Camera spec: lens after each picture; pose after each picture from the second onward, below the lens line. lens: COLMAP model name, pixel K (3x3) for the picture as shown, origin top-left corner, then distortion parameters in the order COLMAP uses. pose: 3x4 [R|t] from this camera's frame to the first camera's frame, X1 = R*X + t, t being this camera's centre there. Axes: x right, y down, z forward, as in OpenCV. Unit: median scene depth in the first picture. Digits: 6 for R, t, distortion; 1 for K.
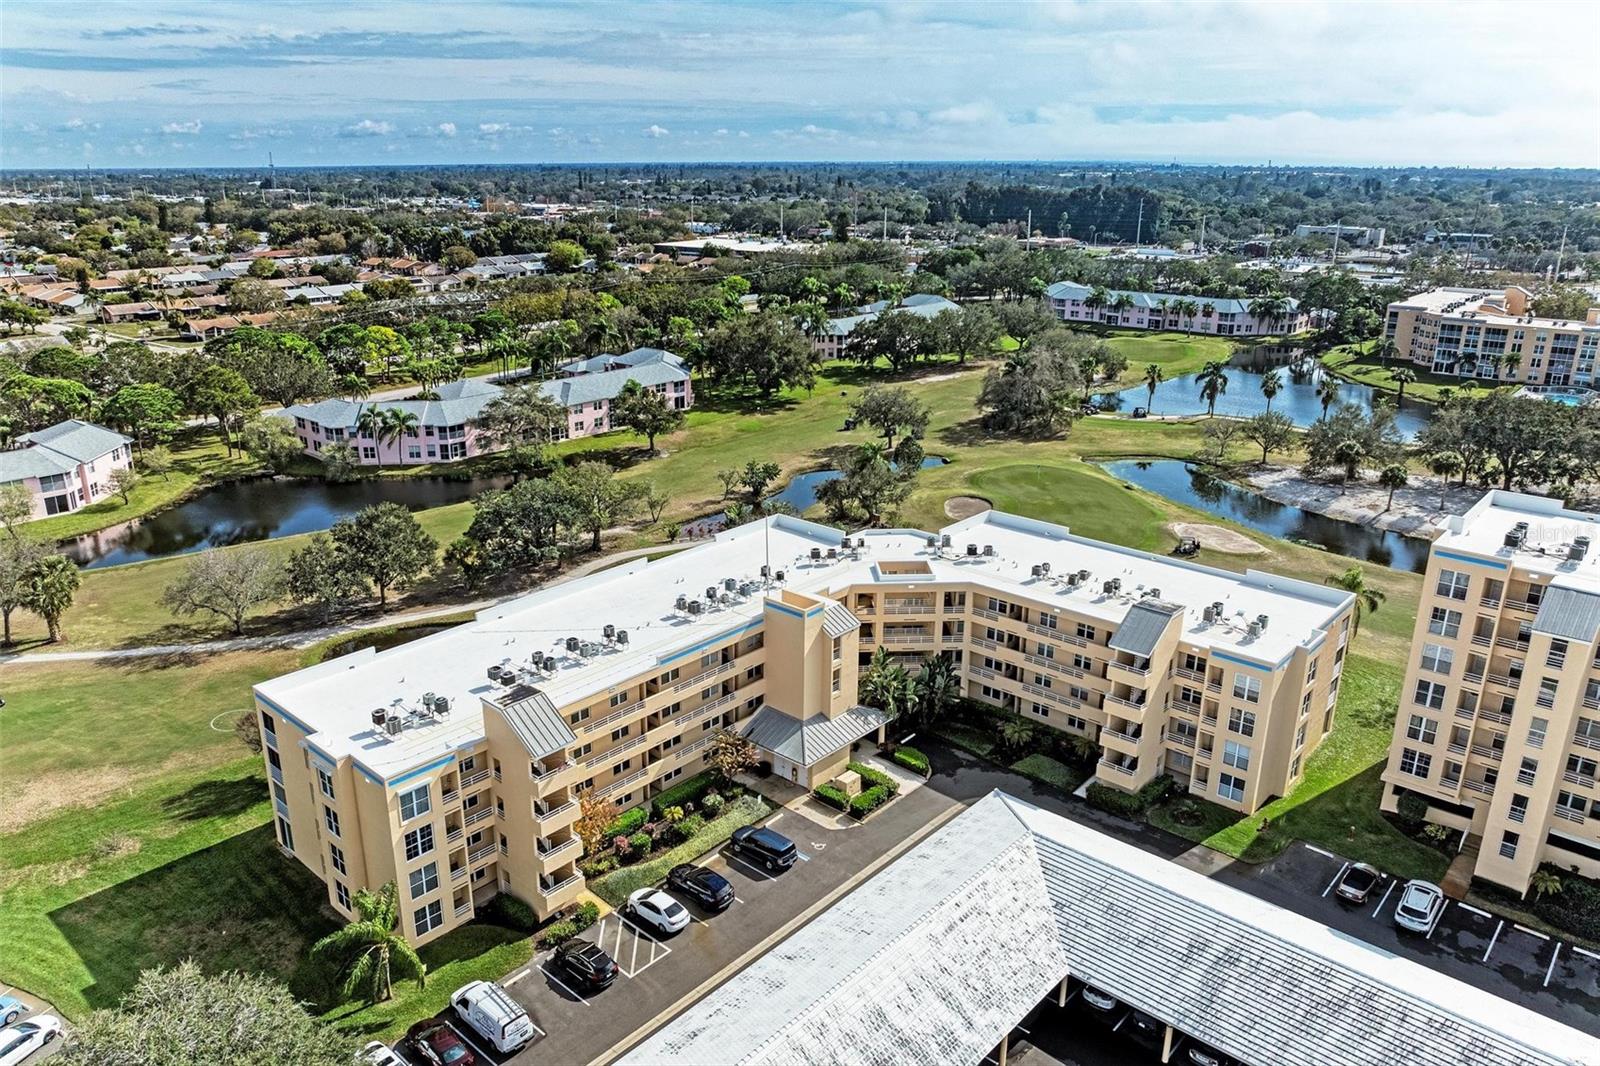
lens RADIAL K [[1121.8, 0, 784.1], [0, 1121.8, 528.2], [0, 0, 1]] dist [-0.027294, 0.006957]
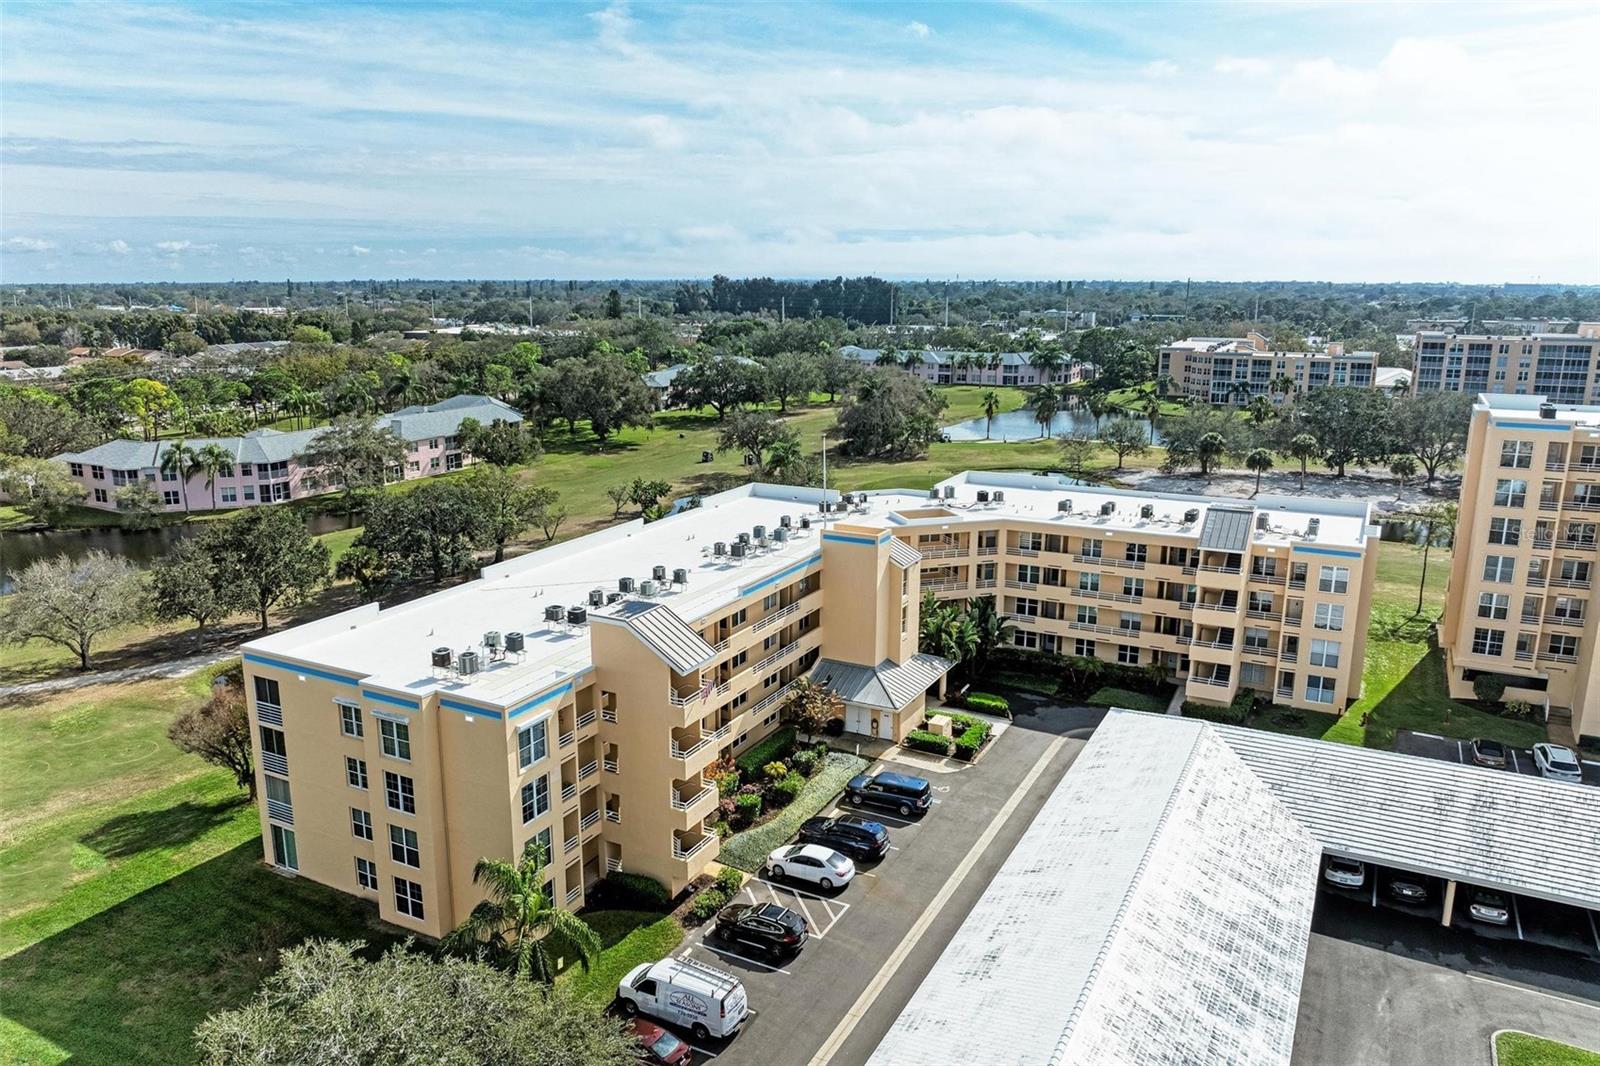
lens RADIAL K [[1121.8, 0, 789.0], [0, 1121.8, 533.9], [0, 0, 1]] dist [-0.027294, 0.006957]
pose [[0.968683, -0.053327, 0.242508, -0.248137], [0.075522, 0.993671, -0.083159, 0.131903], [-0.236539, 0.098869, 0.966579, 0.149419]]
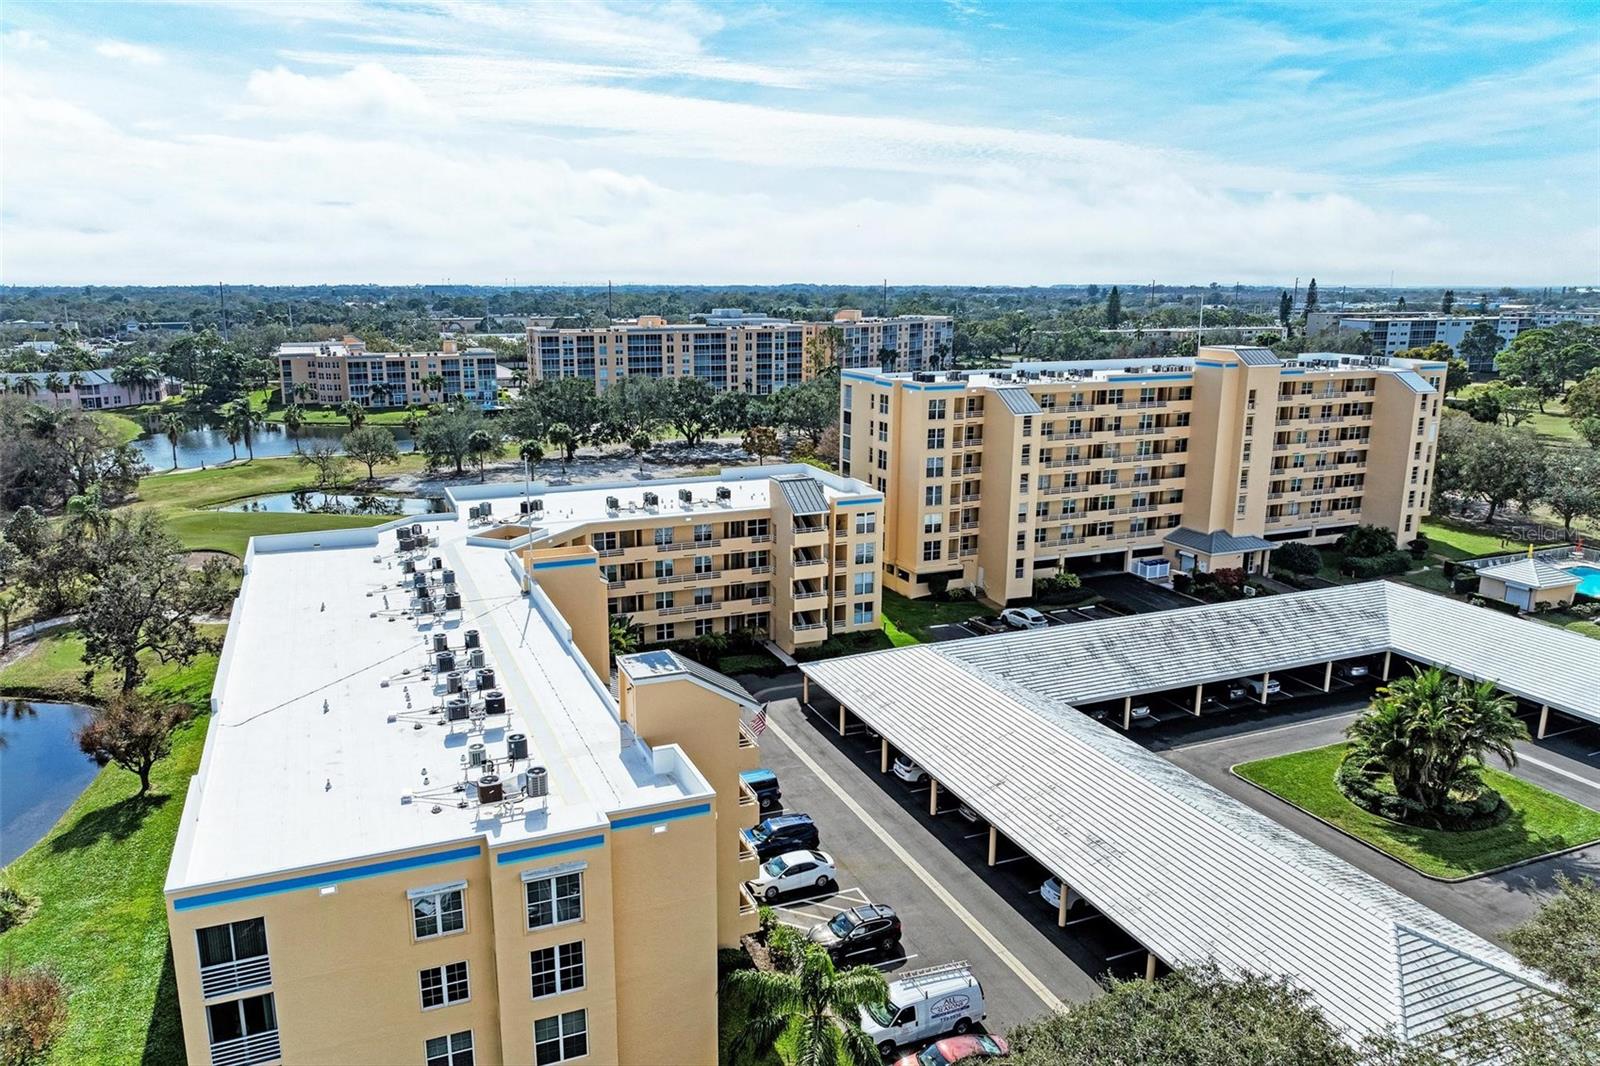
lens RADIAL K [[1121.8, 0, 788.3], [0, 1121.8, 533.6], [0, 0, 1]] dist [-0.027294, 0.006957]
pose [[0.423546, -0.195385, 0.884553, -0.619339], [0.279809, 0.956931, 0.077393, 0.032804], [-0.861577, 0.214726, 0.459975, 0.457606]]
